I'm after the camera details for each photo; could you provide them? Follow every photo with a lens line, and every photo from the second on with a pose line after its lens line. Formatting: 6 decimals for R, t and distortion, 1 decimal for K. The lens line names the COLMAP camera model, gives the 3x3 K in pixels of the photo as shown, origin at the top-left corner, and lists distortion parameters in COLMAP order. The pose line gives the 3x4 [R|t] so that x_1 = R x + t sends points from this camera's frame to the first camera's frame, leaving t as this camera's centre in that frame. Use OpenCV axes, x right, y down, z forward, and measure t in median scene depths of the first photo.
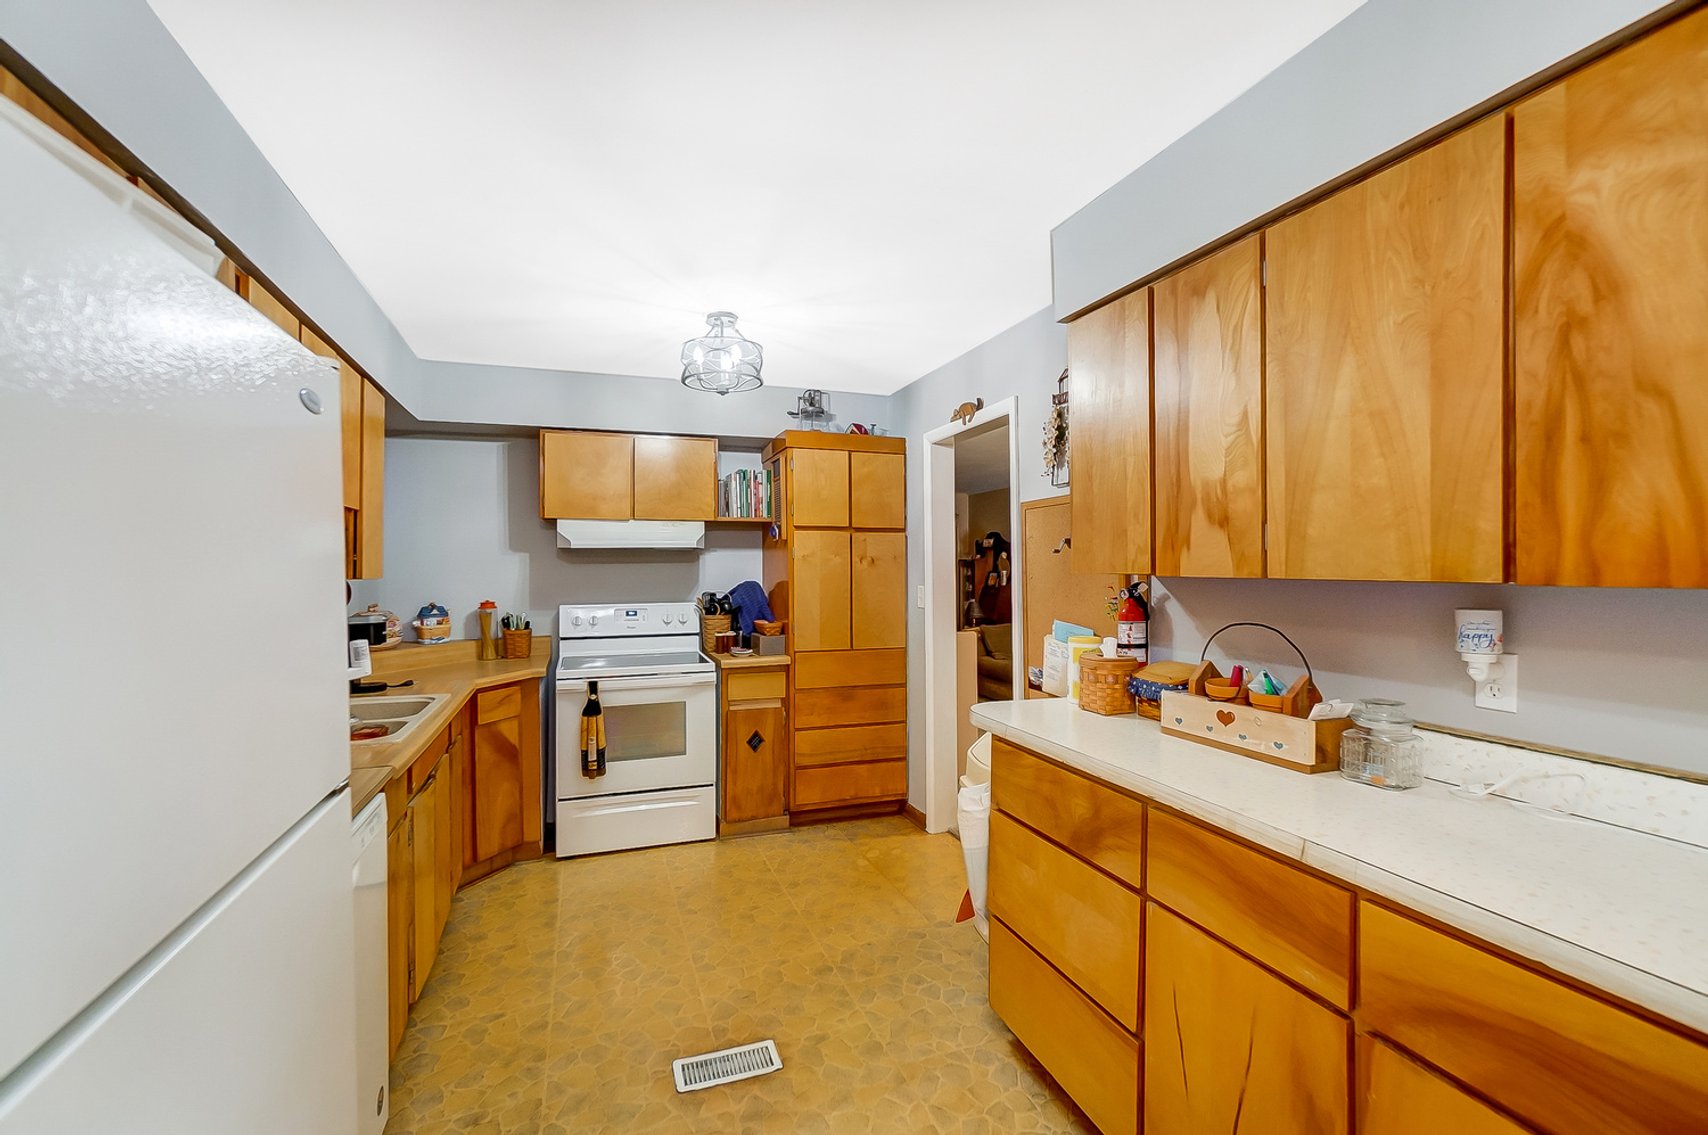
lens RADIAL K [[739.3, 0, 850.5], [0, 739.3, 562.7], [0, 0, 1]] dist [-0.015449, 0.013252]
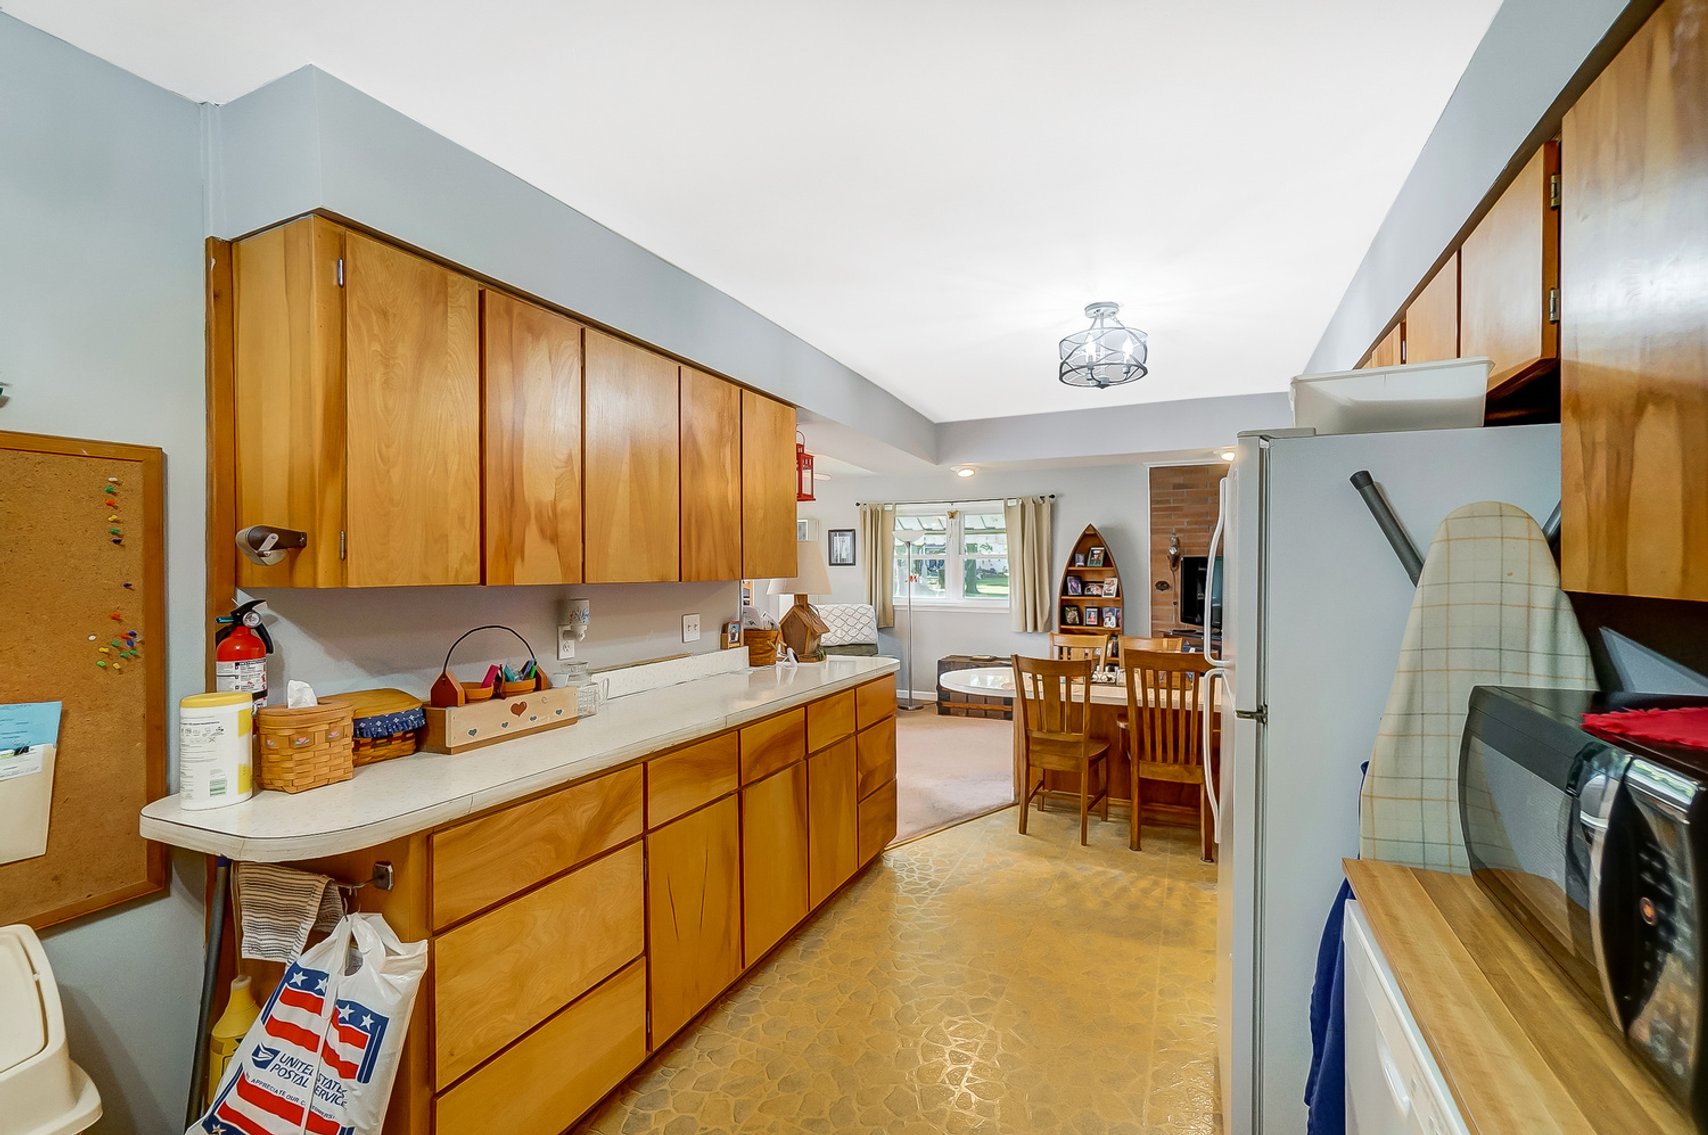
lens RADIAL K [[739.3, 0, 850.0], [0, 739.3, 563.0], [0, 0, 1]] dist [-0.015449, 0.013252]
pose [[-0.709994, 0.015003, 0.704048, -0.327973], [0.007795, 0.999879, -0.013446, 0.002523], [-0.704165, -0.004058, -0.710025, 0.723847]]
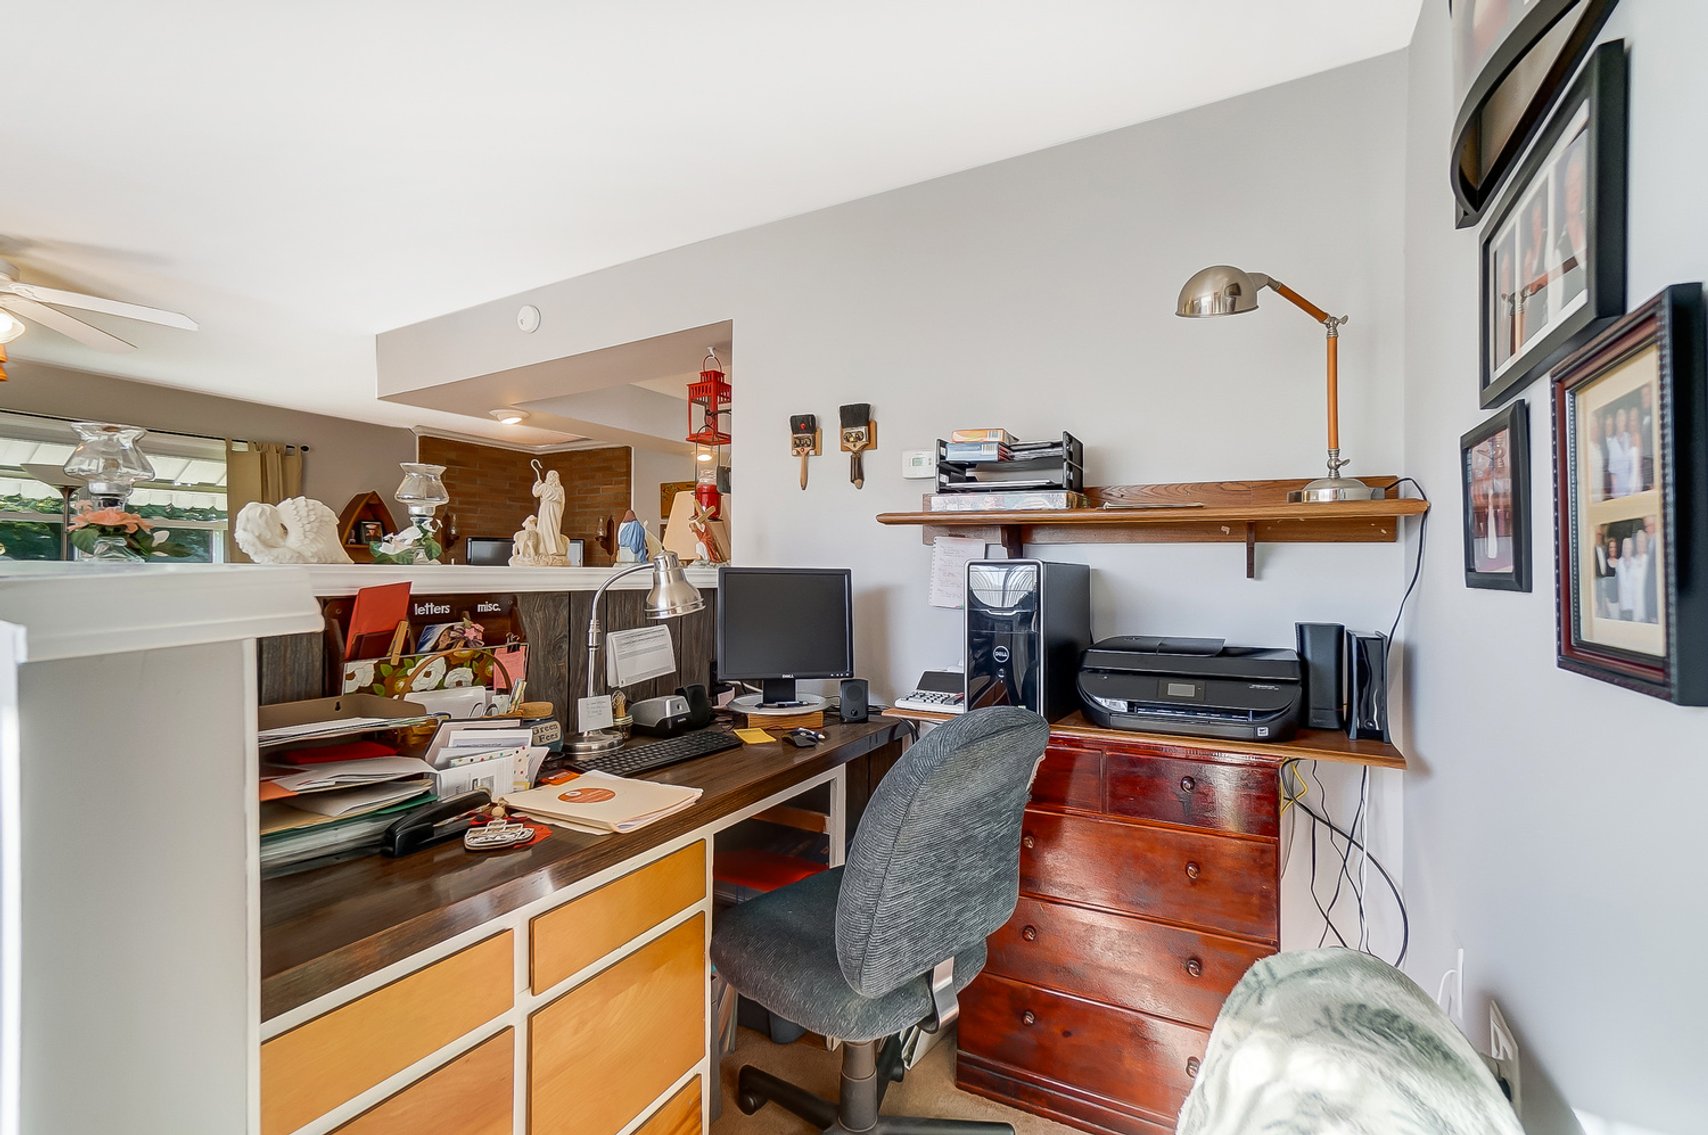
lens RADIAL K [[739.3, 0, 858.2], [0, 739.3, 559.4], [0, 0, 1]] dist [-0.015449, 0.013252]
pose [[-0.730806, -0.000874, -0.682585, 0.920344], [0.006283, 0.999948, -0.008008, 0.043315], [0.682556, -0.010141, -0.730763, 0.762822]]
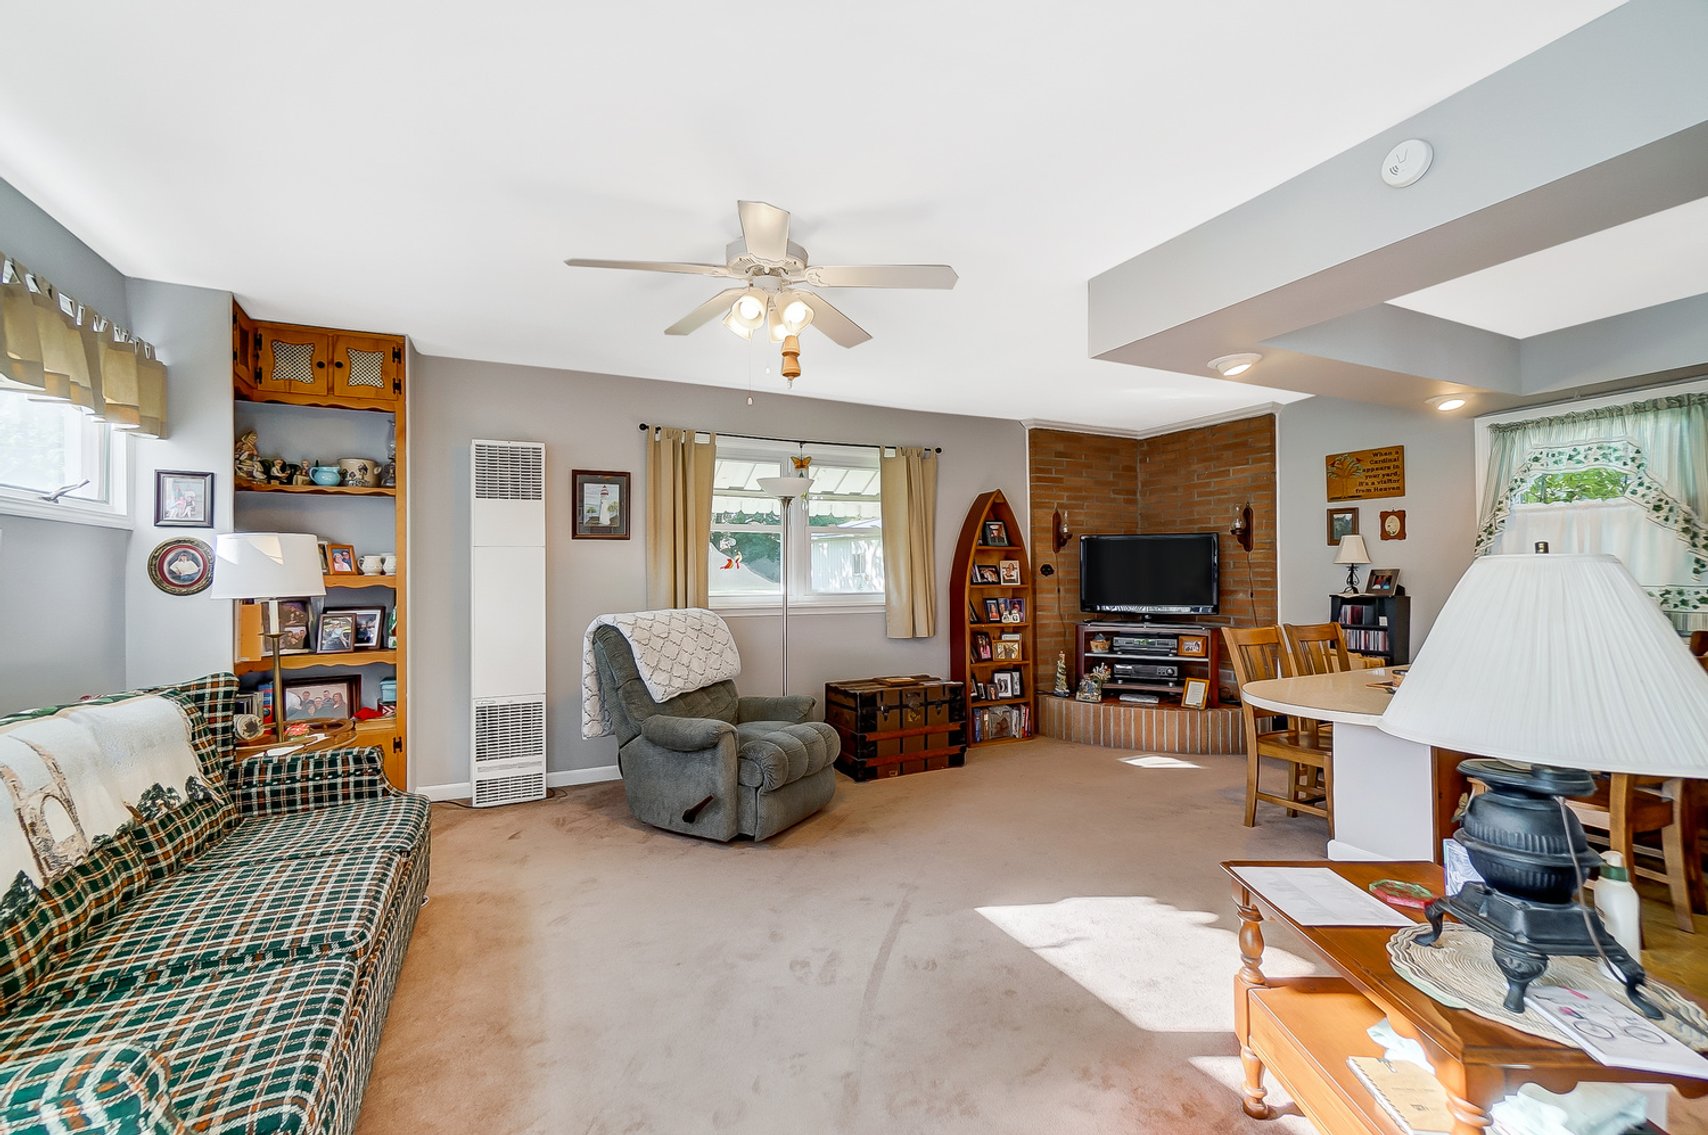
lens RADIAL K [[739.3, 0, 850.5], [0, 739.3, 562.7], [0, 0, 1]] dist [-0.015449, 0.013252]
pose [[-0.993415, 0.012687, -0.113870, 1.072445], [0.014242, 0.999816, -0.012847, 0.041152], [0.113686, -0.014384, -0.993413, 0.347685]]
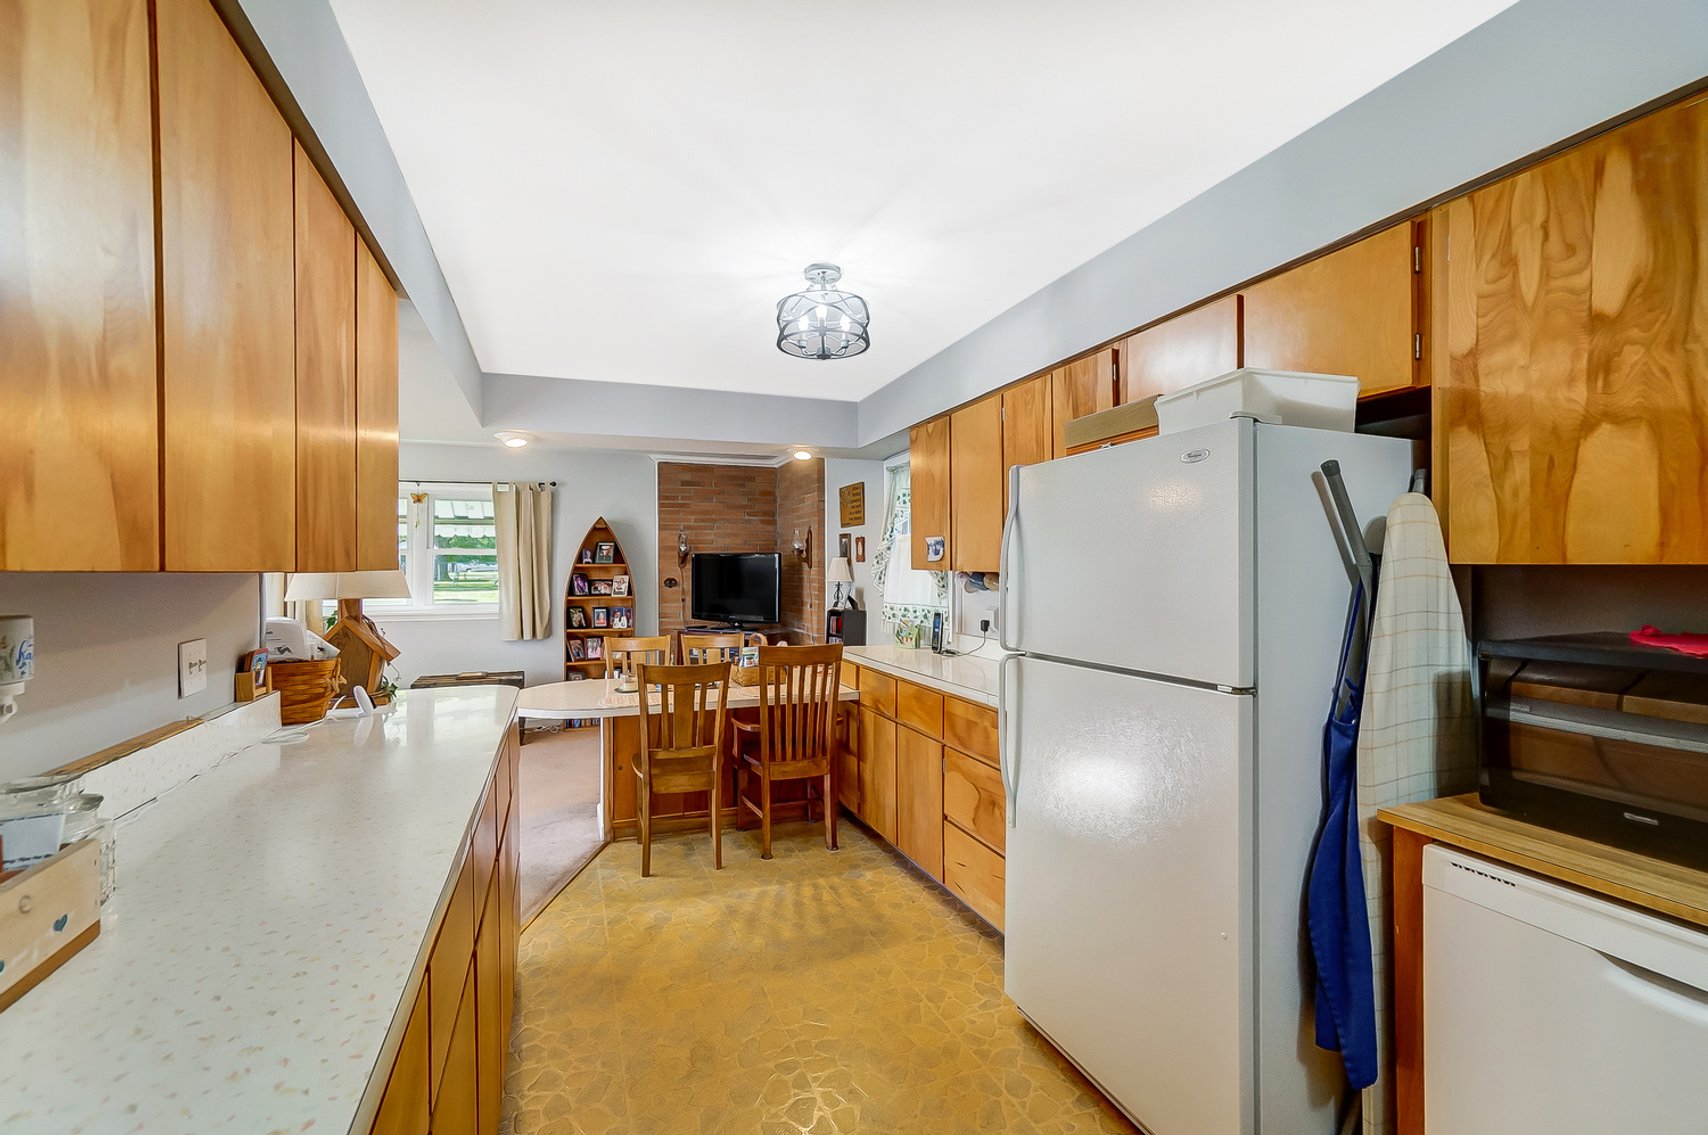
lens RADIAL K [[739.3, 0, 848.4], [0, 739.3, 561.0], [0, 0, 1]] dist [-0.015449, 0.013252]
pose [[-0.999681, 0.012943, -0.021676, 0.035991], [0.013163, 0.999863, -0.010050, 0.011049], [0.021543, -0.010332, -0.999715, 0.690468]]
